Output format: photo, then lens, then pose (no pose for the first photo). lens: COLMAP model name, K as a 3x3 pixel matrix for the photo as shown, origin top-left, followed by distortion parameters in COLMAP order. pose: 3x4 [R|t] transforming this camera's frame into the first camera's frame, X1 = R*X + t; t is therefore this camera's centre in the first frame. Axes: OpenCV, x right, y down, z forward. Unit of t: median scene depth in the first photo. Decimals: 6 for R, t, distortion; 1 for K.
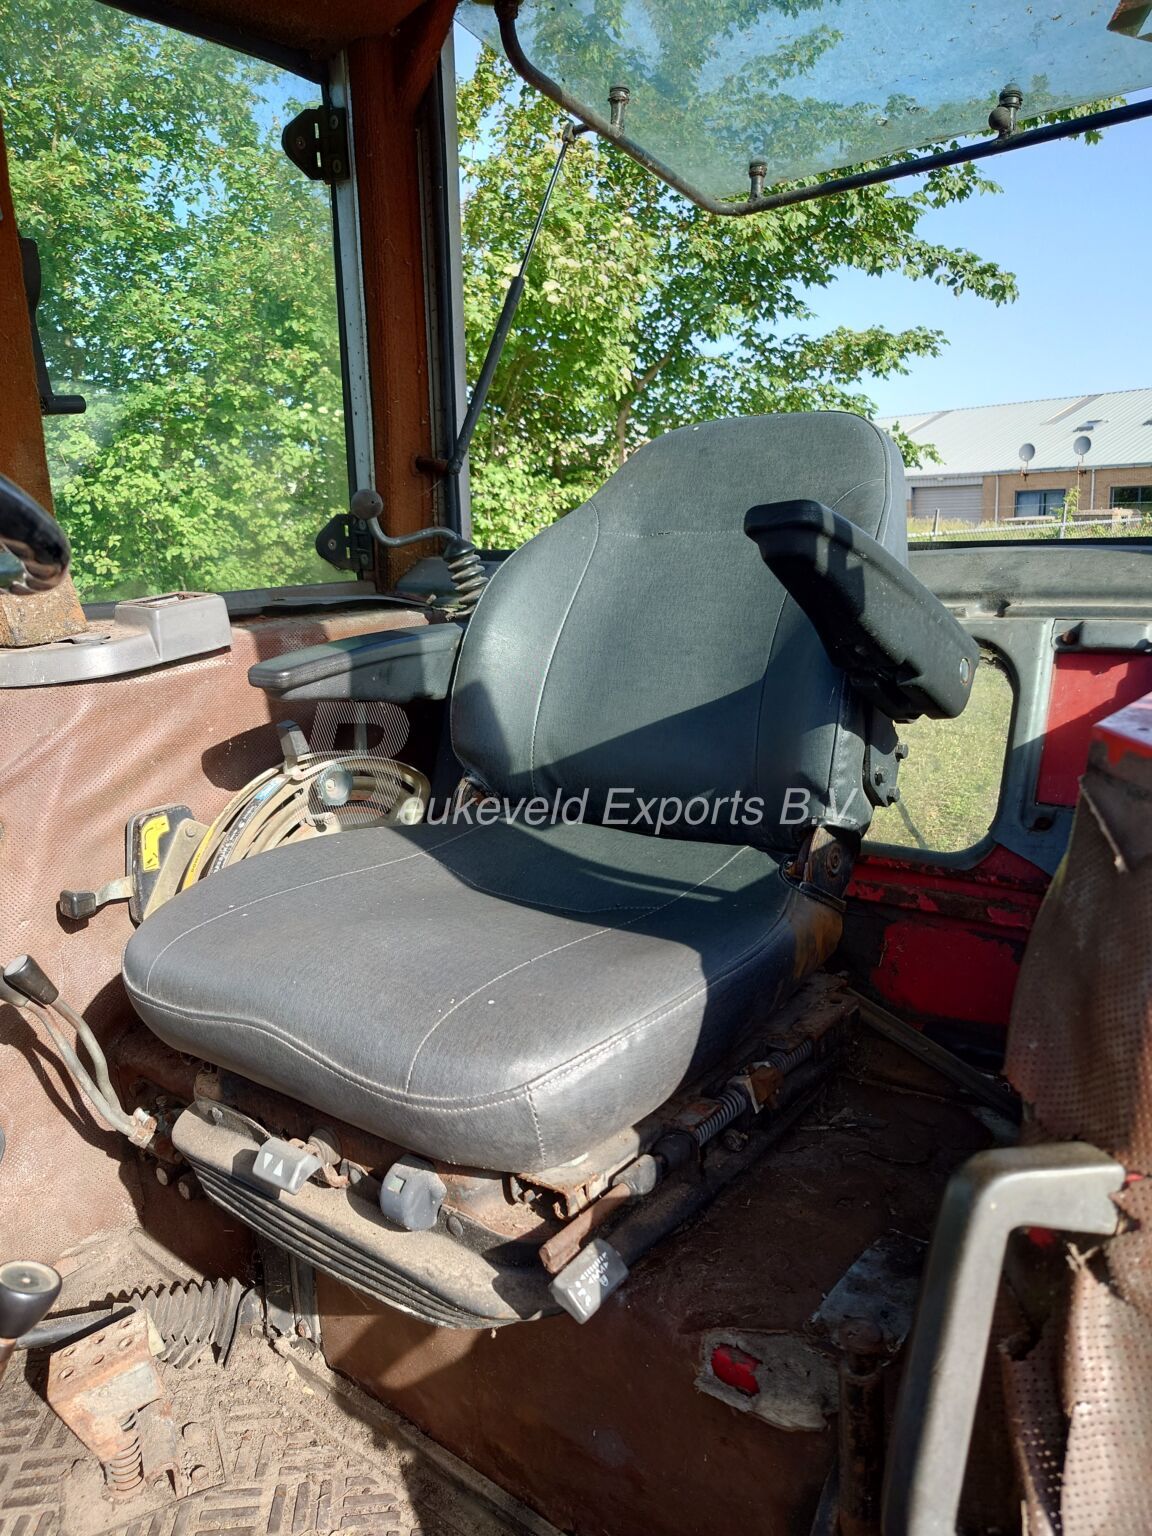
lens RADIAL K [[1064.9, 0, 575.0], [0, 1064.9, 734.9], [0, 0, 1]] dist [-0.004231, -0.001172]
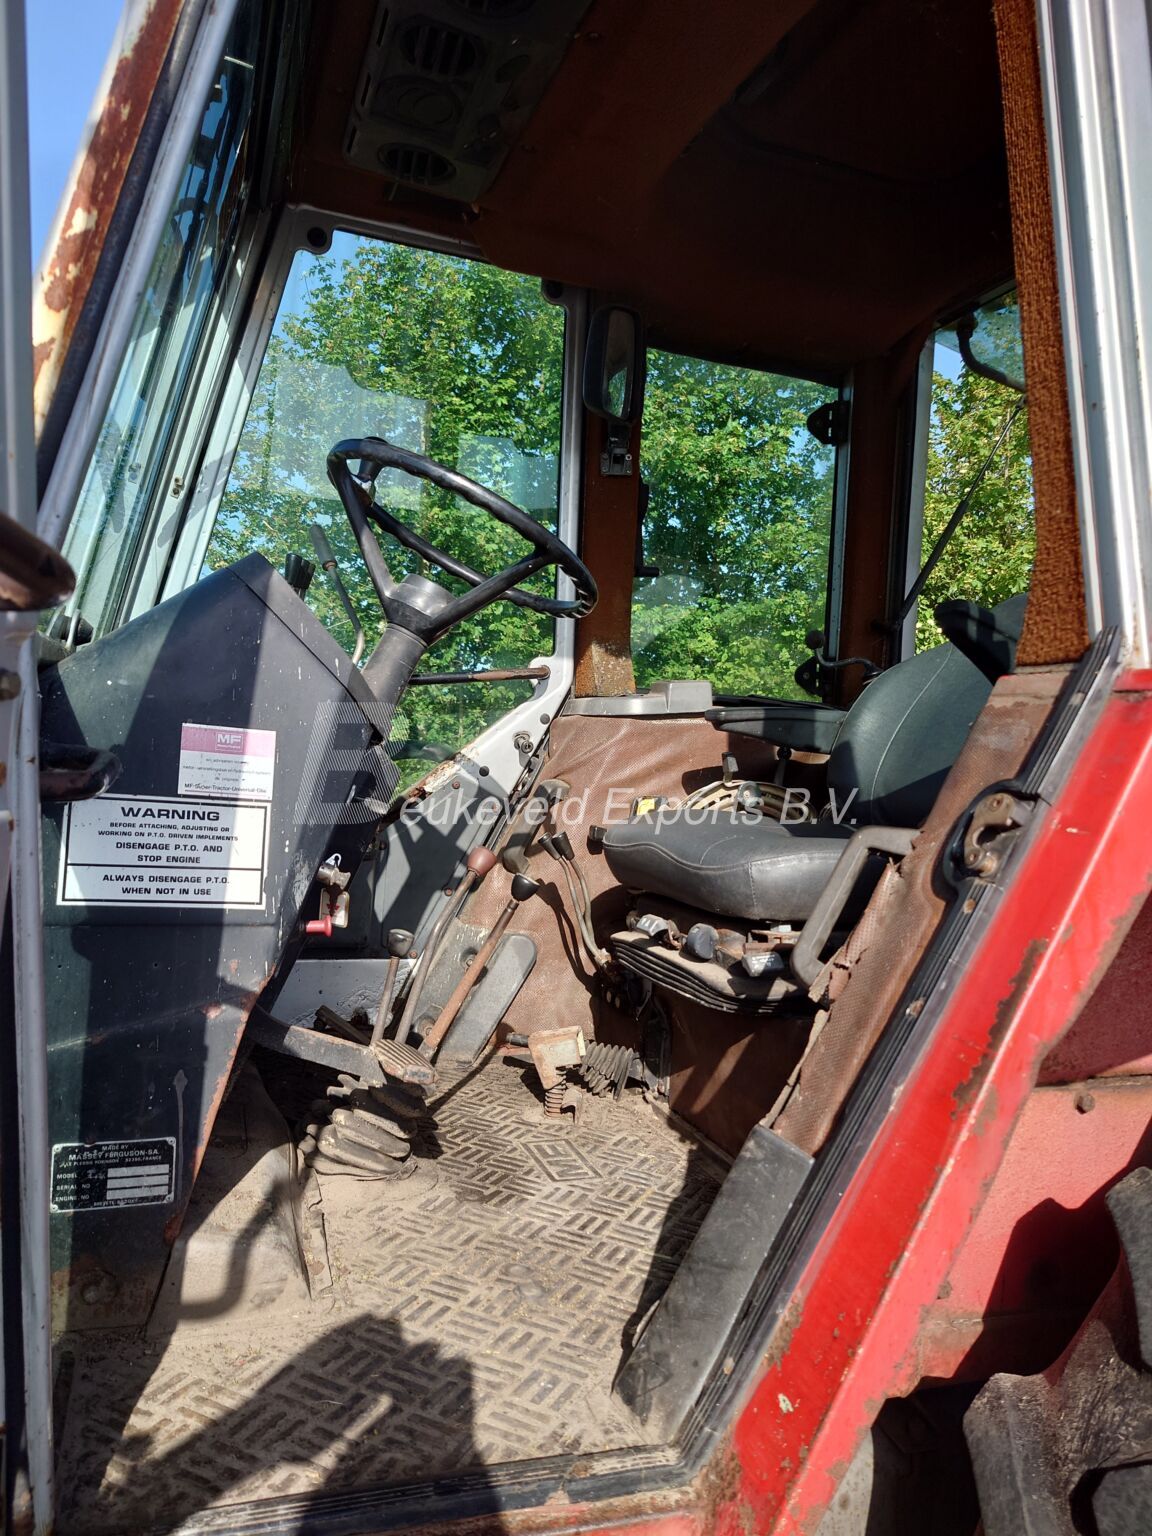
lens RADIAL K [[1064.9, 0, 575.0], [0, 1064.9, 734.9], [0, 0, 1]] dist [-0.004231, -0.001172]
pose [[0.843870, 0.085300, -0.529724, 0.393858], [-0.192584, 0.969647, -0.150654, 0.250574], [0.500795, 0.229149, 0.834683, -0.497780]]
